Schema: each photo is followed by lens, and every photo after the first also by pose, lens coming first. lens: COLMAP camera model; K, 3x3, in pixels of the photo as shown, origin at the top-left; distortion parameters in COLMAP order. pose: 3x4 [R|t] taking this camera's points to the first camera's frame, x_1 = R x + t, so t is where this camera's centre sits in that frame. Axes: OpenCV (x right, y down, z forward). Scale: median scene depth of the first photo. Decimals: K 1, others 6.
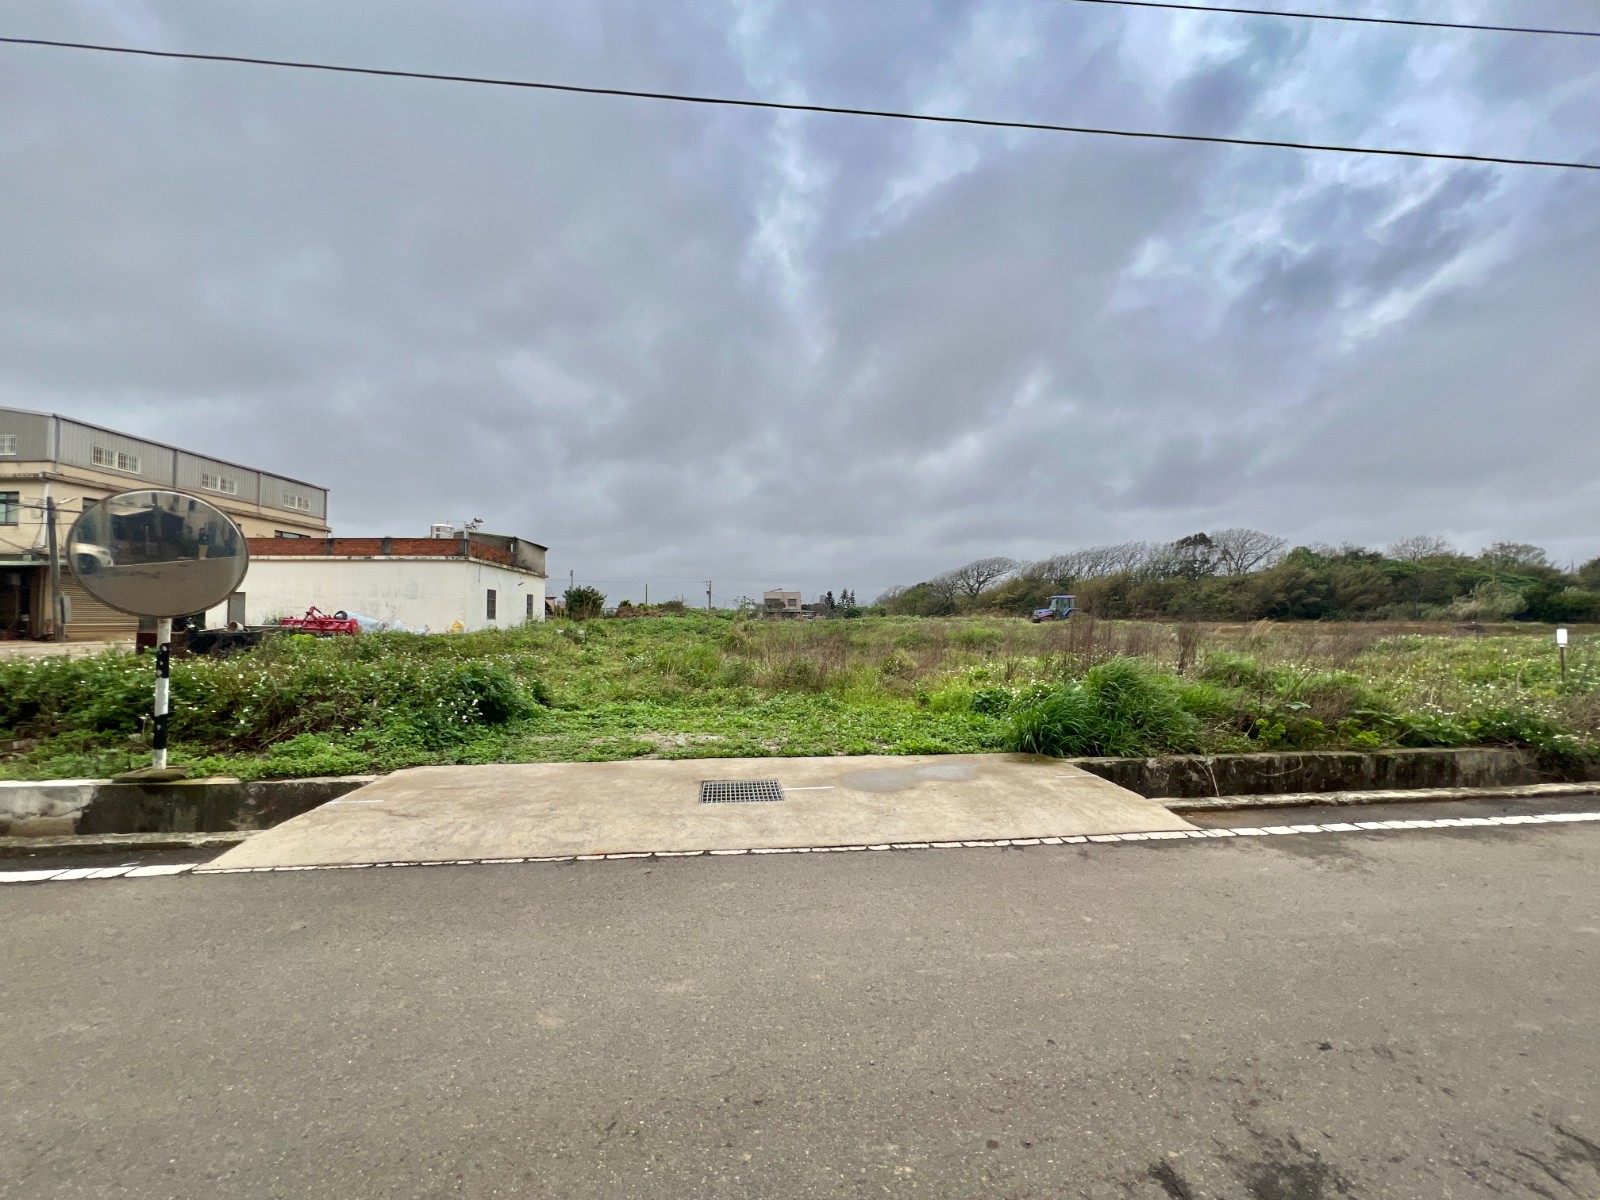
lens RADIAL K [[641.0, 0, 802.7], [0, 641.0, 605.5], [0, 0, 1]] dist [-0.003014, 0.000836]
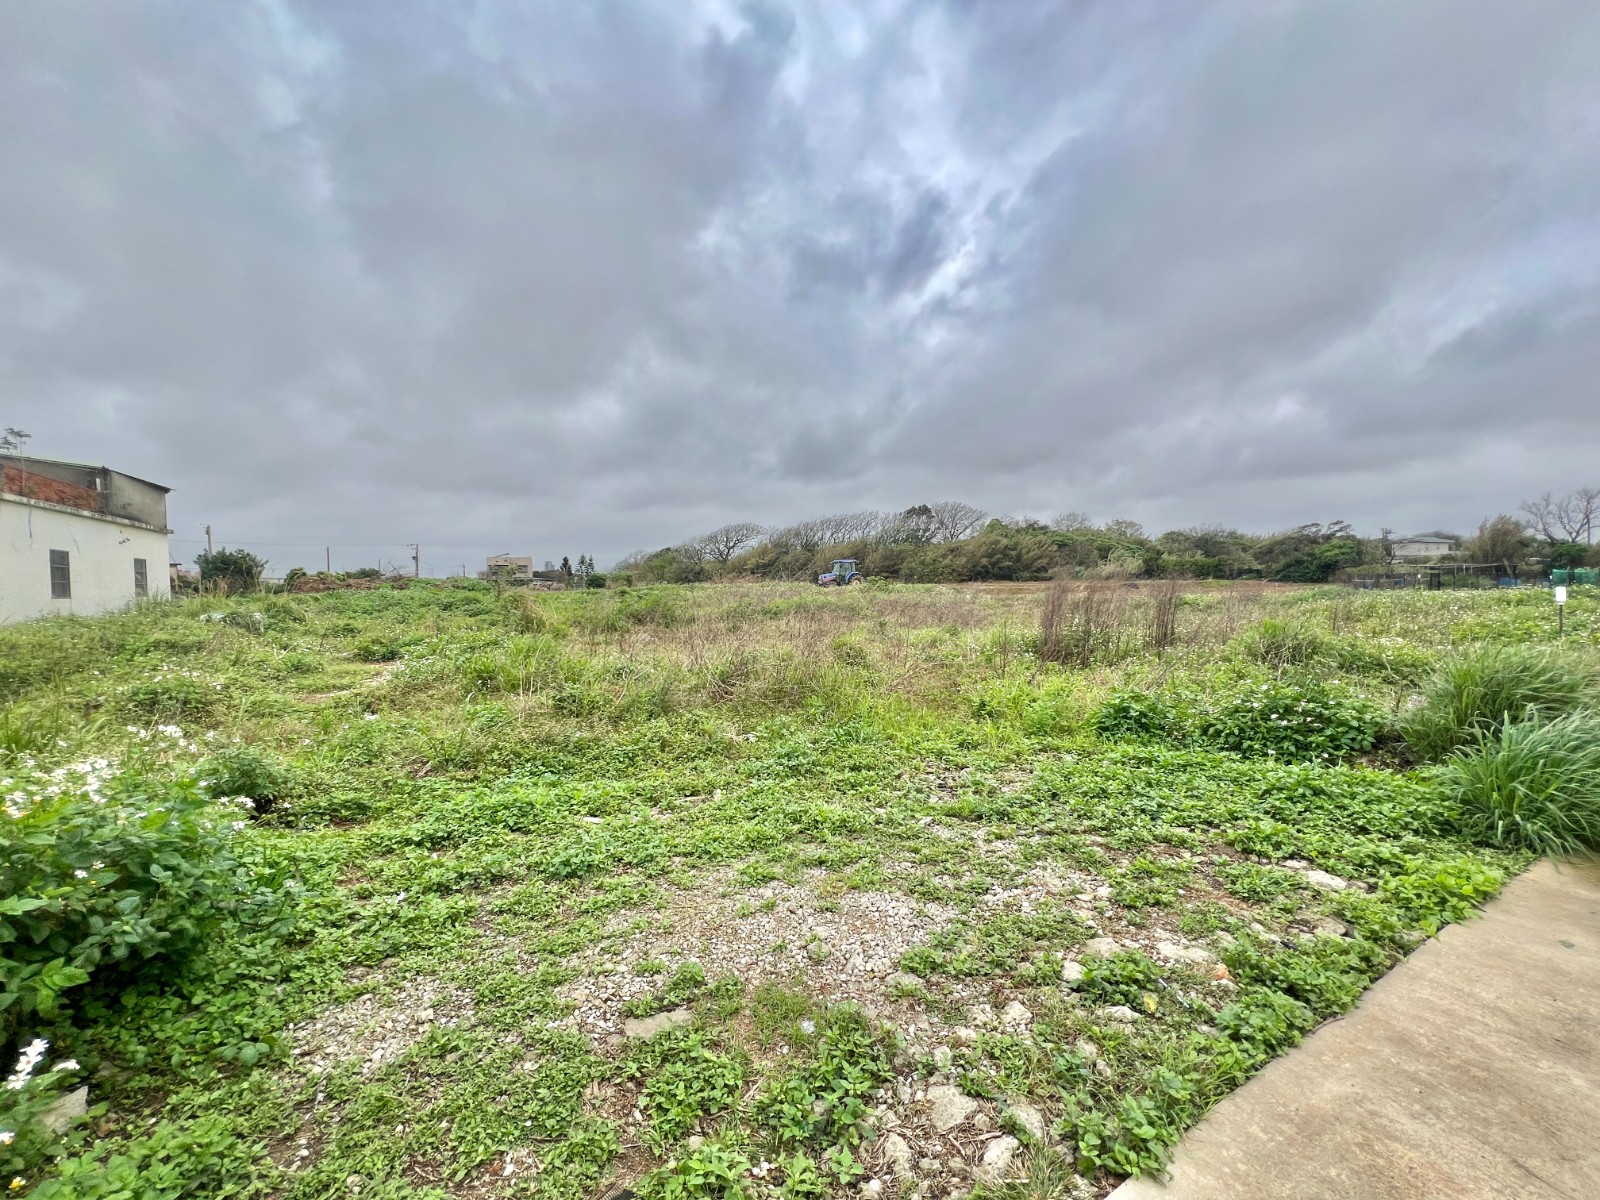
lens RADIAL K [[641.0, 0, 797.9], [0, 641.0, 603.3], [0, 0, 1]] dist [-0.003014, 0.000836]
pose [[0.918601, -0.028291, 0.394171, -0.066647], [0.008726, 0.998643, 0.051342, 0.000253], [-0.395089, -0.043723, 0.917602, 0.132845]]
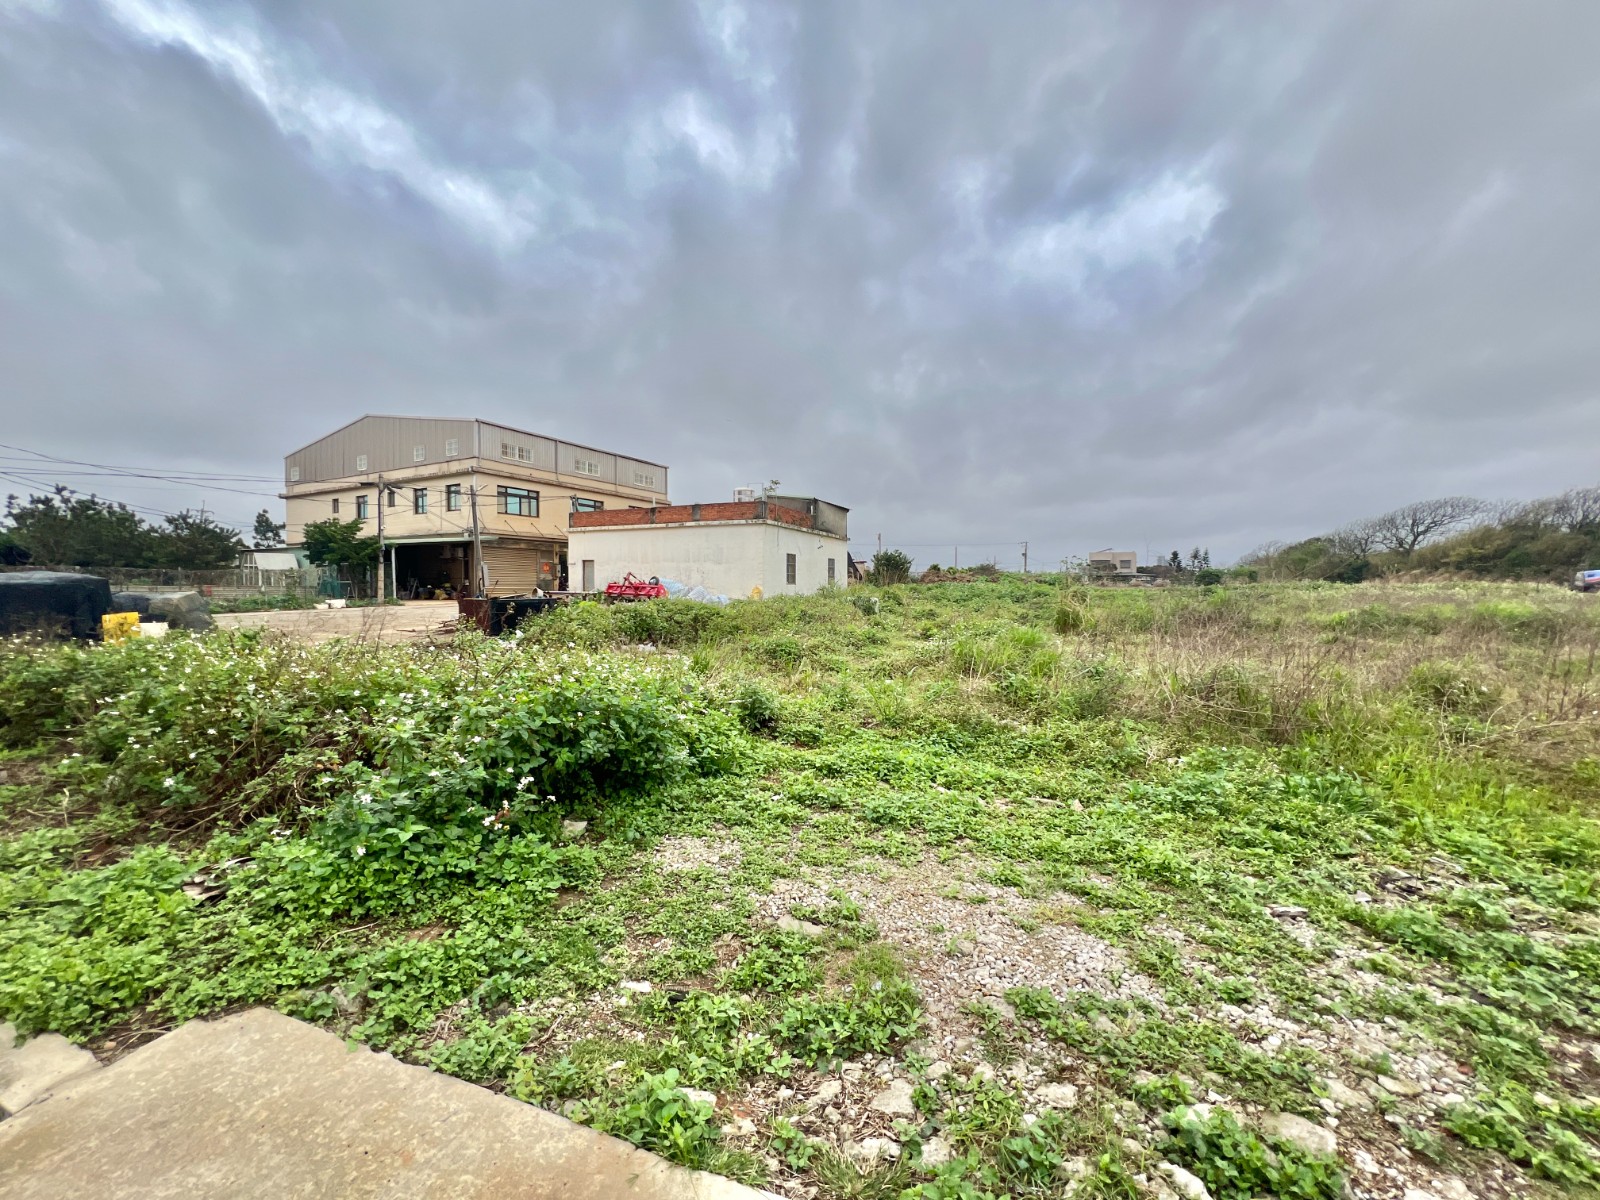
lens RADIAL K [[641.0, 0, 803.2], [0, 641.0, 595.6], [0, 0, 1]] dist [-0.003014, 0.000836]
pose [[0.888551, 0.011266, -0.458639, -0.023868], [0.007522, 0.999206, 0.039118, 0.000432], [0.458716, -0.038208, 0.887761, 0.126115]]
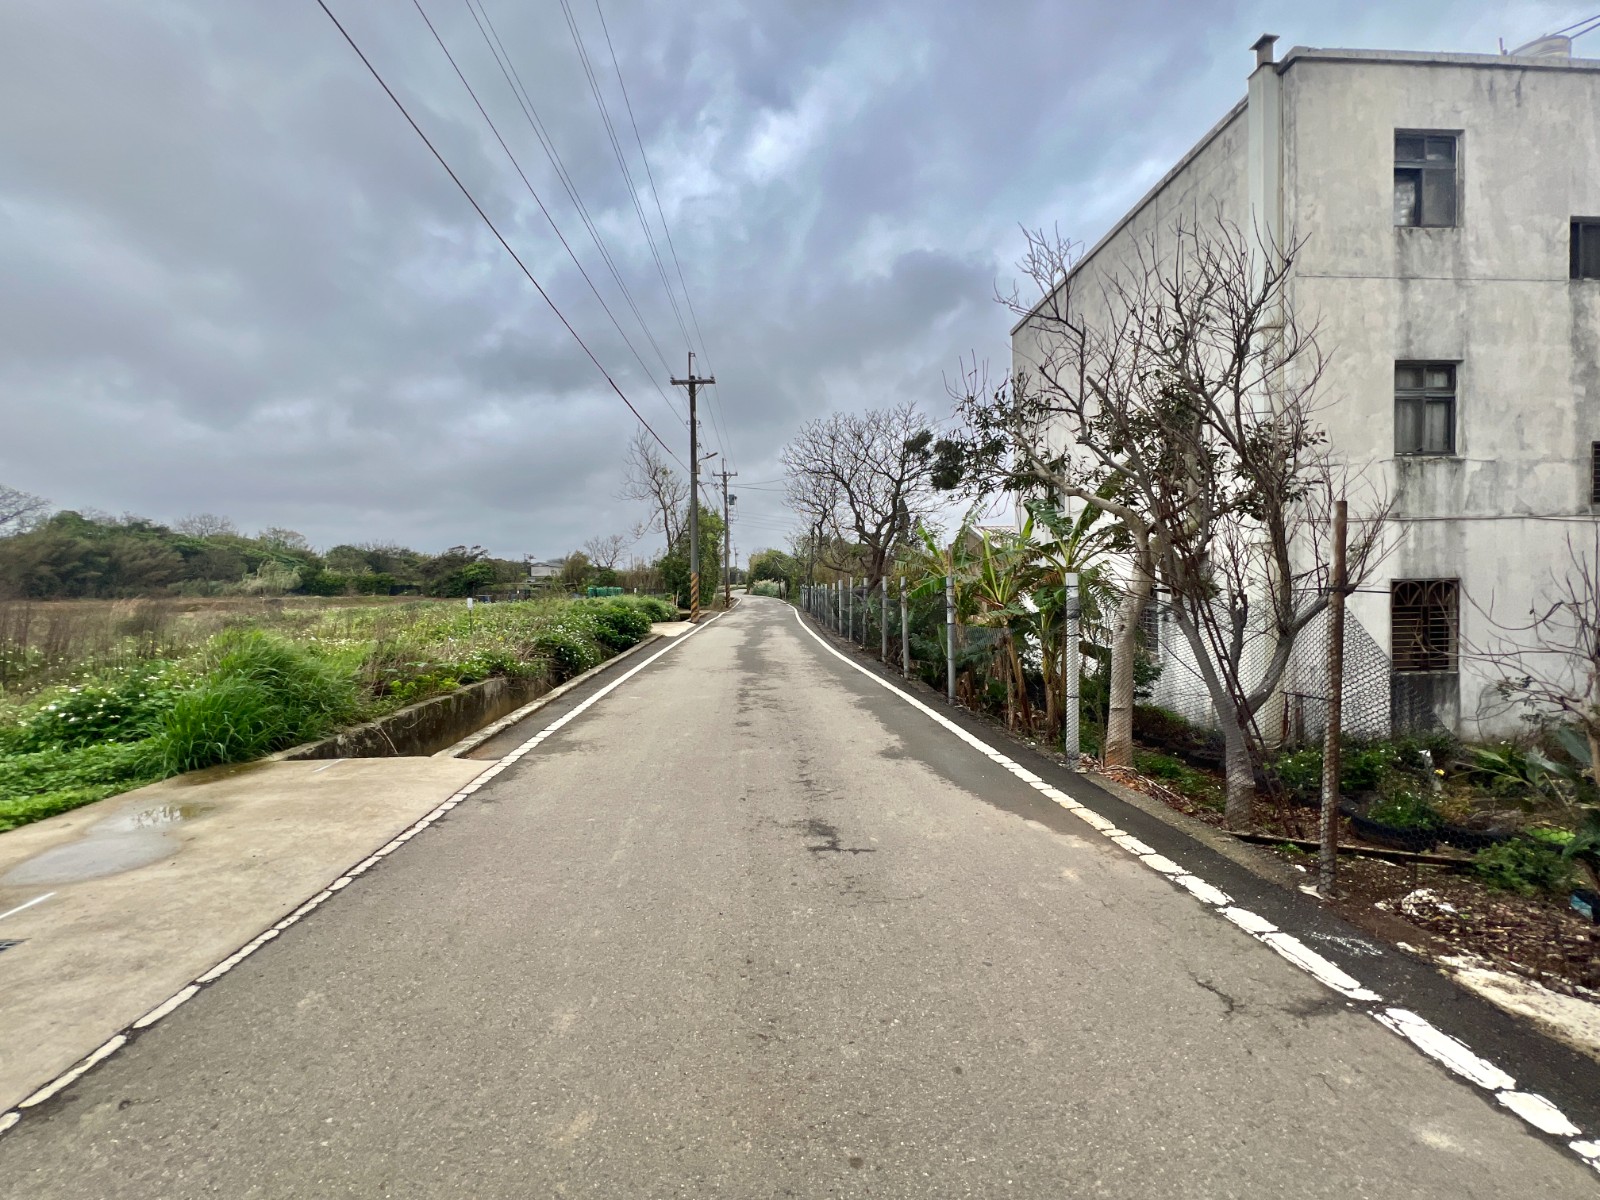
lens RADIAL K [[641.0, 0, 802.3], [0, 641.0, 598.6], [0, 0, 1]] dist [-0.003014, 0.000836]
pose [[0.031089, -0.021004, 0.999296, -0.069034], [-0.005014, 0.999763, 0.021170, 0.000831], [-0.999504, -0.005668, 0.030977, 0.044057]]
